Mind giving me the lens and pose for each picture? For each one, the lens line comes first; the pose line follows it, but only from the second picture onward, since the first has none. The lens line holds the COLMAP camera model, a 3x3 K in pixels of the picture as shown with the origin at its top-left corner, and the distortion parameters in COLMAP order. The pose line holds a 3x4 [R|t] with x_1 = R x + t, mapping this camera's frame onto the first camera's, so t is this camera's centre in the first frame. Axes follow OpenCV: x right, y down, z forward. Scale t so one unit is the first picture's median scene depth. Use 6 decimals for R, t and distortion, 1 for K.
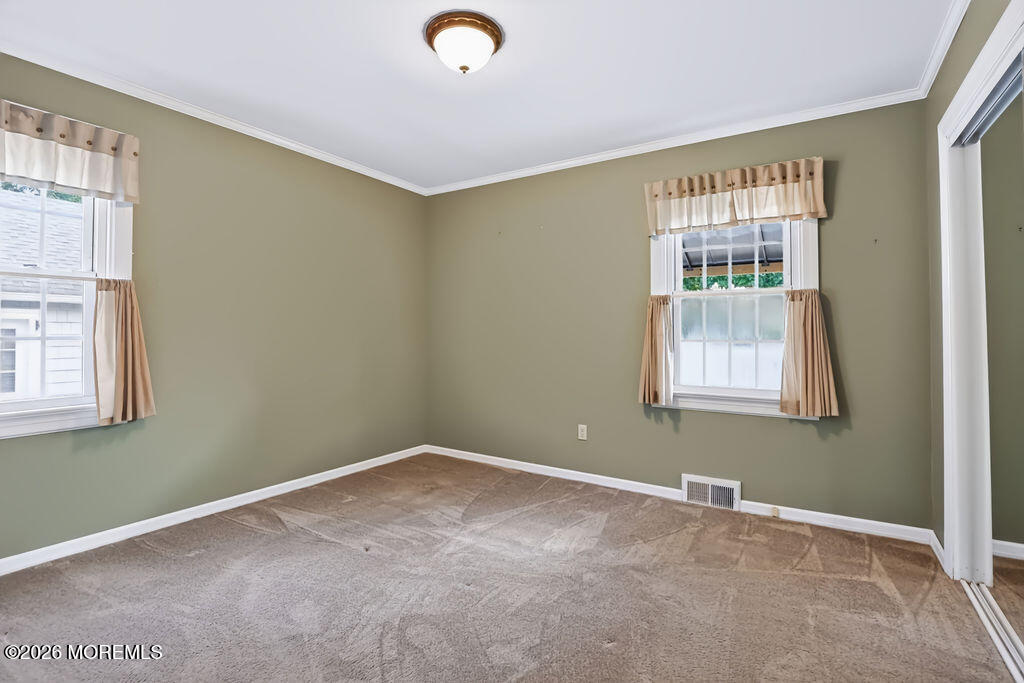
lens RADIAL K [[479.6, 0, 515.9], [0, 479.6, 338.0], [0, 0, 1]] dist [-0.023014, 0.001315]
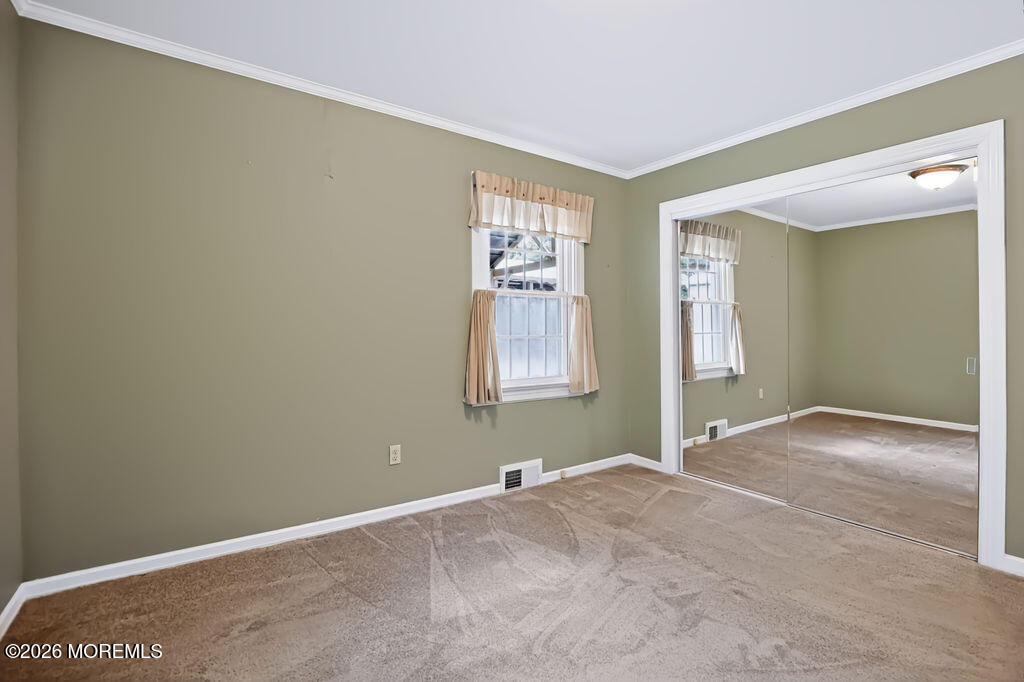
lens RADIAL K [[479.6, 0, 516.5], [0, 479.6, 332.5], [0, 0, 1]] dist [-0.023014, 0.001315]
pose [[0.364510, -0.006215, 0.931179, -0.632314], [0.008113, 0.999961, 0.003498, -0.006637], [-0.931164, 0.006280, 0.364546, 0.637346]]
